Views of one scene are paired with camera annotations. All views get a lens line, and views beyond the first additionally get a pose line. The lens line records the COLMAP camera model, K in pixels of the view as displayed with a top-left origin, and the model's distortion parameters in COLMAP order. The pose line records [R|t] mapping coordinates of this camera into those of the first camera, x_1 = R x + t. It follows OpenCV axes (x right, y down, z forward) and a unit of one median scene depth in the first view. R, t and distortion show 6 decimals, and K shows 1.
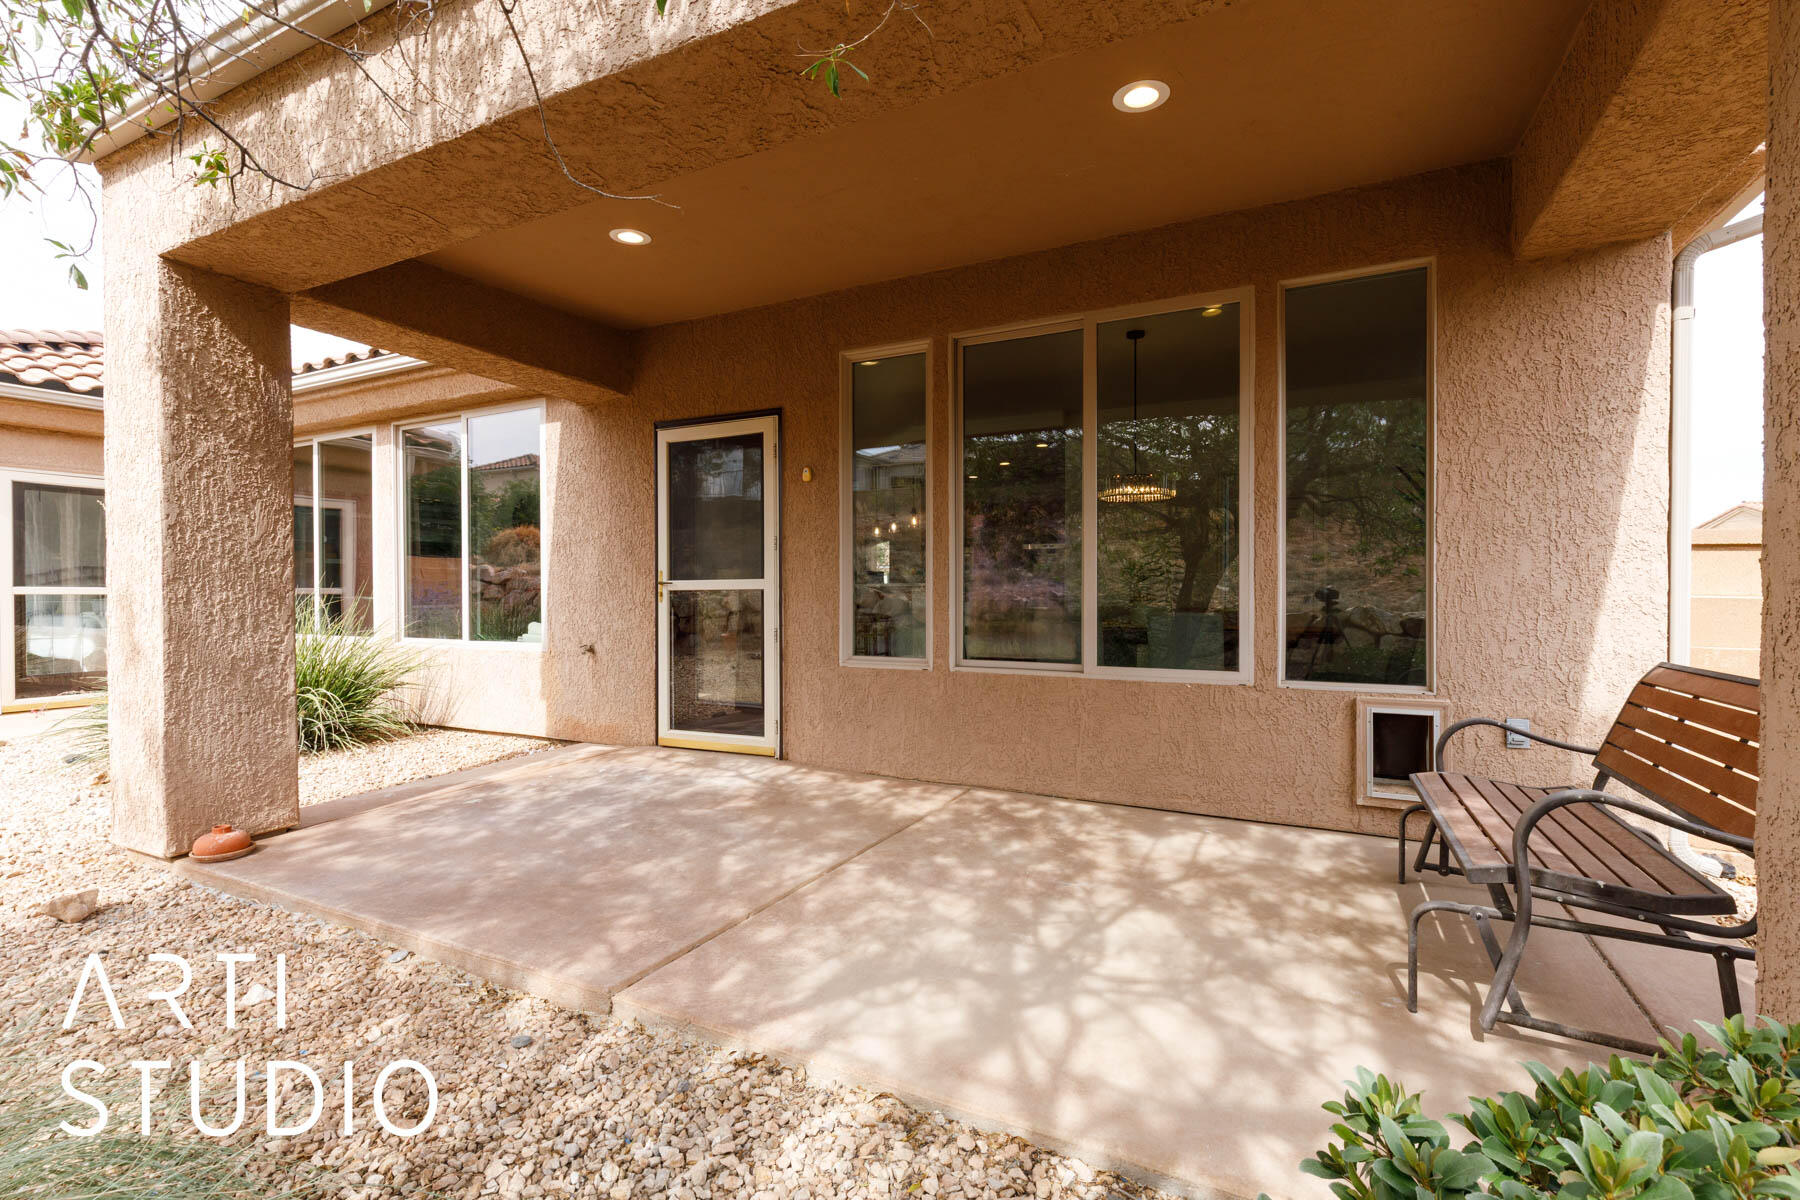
lens RADIAL K [[801.1, 0, 905.6], [0, 801.1, 601.0], [0, 0, 1]] dist [0.004125, -0.000064]
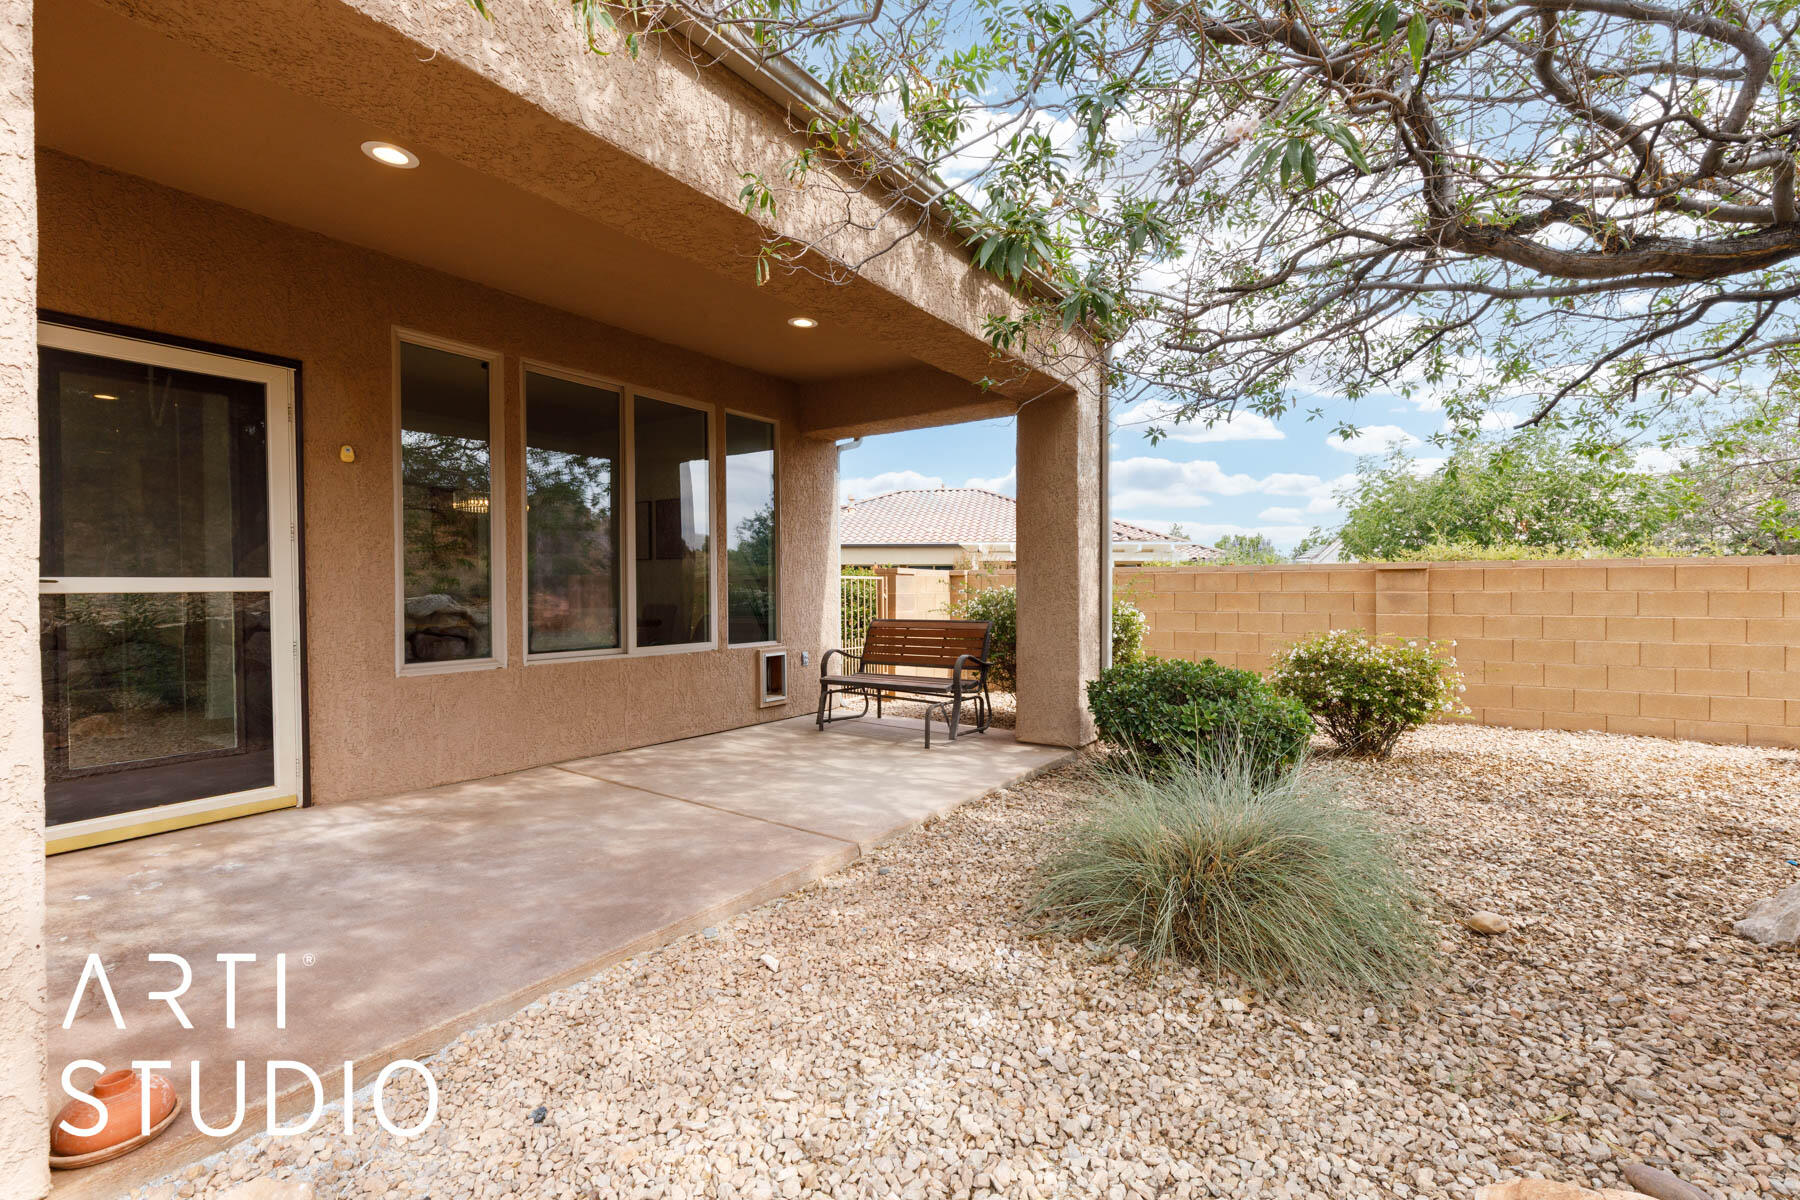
lens RADIAL K [[801.1, 0, 905.6], [0, 801.1, 601.0], [0, 0, 1]] dist [0.004125, -0.000064]
pose [[0.127821, -0.012634, 0.991717, -1.214078], [0.015033, 0.999829, 0.010800, -0.006678], [-0.991683, 0.013528, 0.127989, 0.436941]]
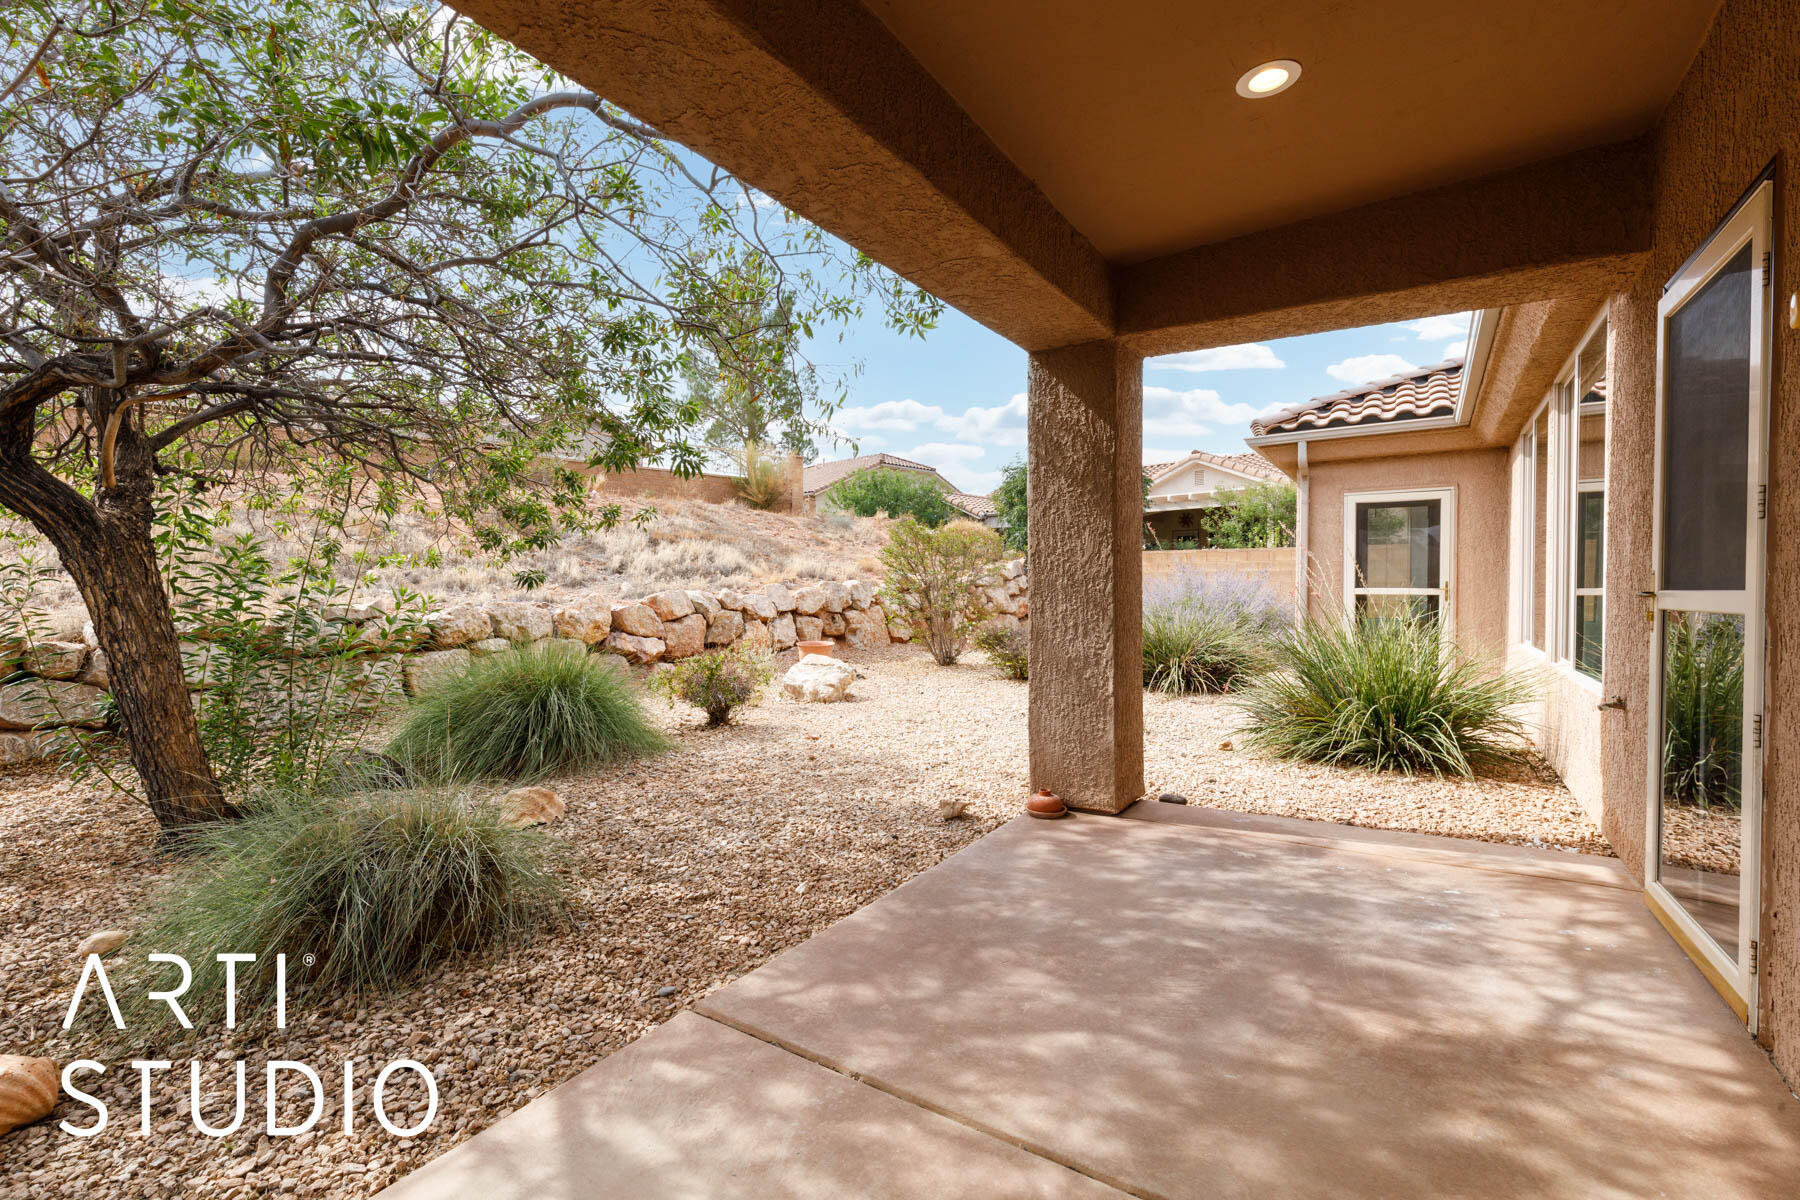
lens RADIAL K [[801.1, 0, 905.6], [0, 801.1, 601.0], [0, 0, 1]] dist [0.004125, -0.000064]
pose [[-0.098786, 0.019359, -0.994920, 0.397939], [-0.006347, 0.999778, 0.020083, -0.038471], [0.995088, 0.008299, -0.098642, 0.863556]]
